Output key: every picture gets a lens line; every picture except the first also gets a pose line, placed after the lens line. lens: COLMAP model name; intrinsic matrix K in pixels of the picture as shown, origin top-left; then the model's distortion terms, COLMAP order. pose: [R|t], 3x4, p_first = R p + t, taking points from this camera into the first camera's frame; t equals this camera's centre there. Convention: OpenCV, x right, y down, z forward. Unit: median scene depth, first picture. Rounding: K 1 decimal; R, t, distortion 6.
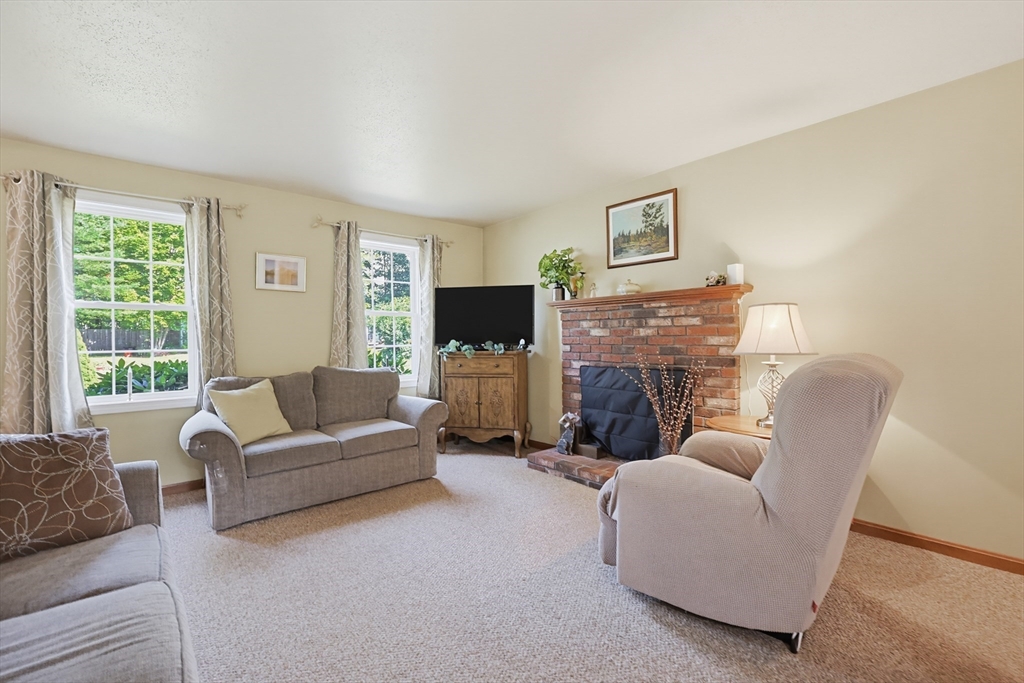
lens RADIAL K [[451.3, 0, 510.1], [0, 451.3, 337.9], [0, 0, 1]] dist [0.000000, -0.000330]
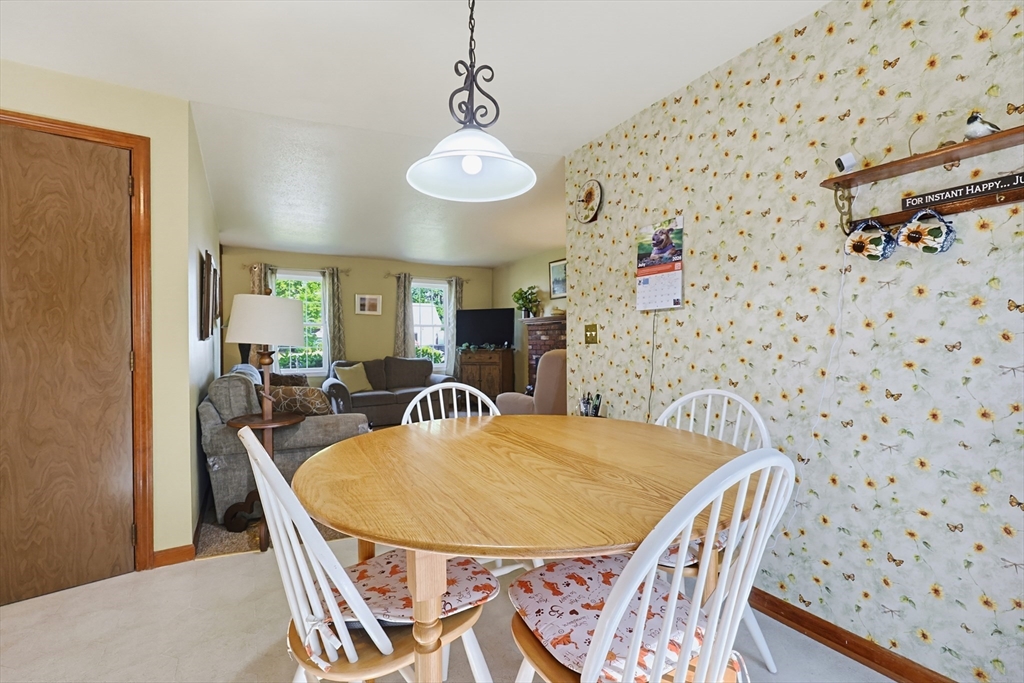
lens RADIAL K [[451.3, 0, 507.1], [0, 451.3, 347.1], [0, 0, 1]] dist [0.000000, -0.000330]
pose [[0.982595, 0.004968, -0.185694, 0.350757], [-0.002612, 0.999913, 0.012928, 0.000870], [0.185742, -0.012218, 0.982523, -0.631879]]
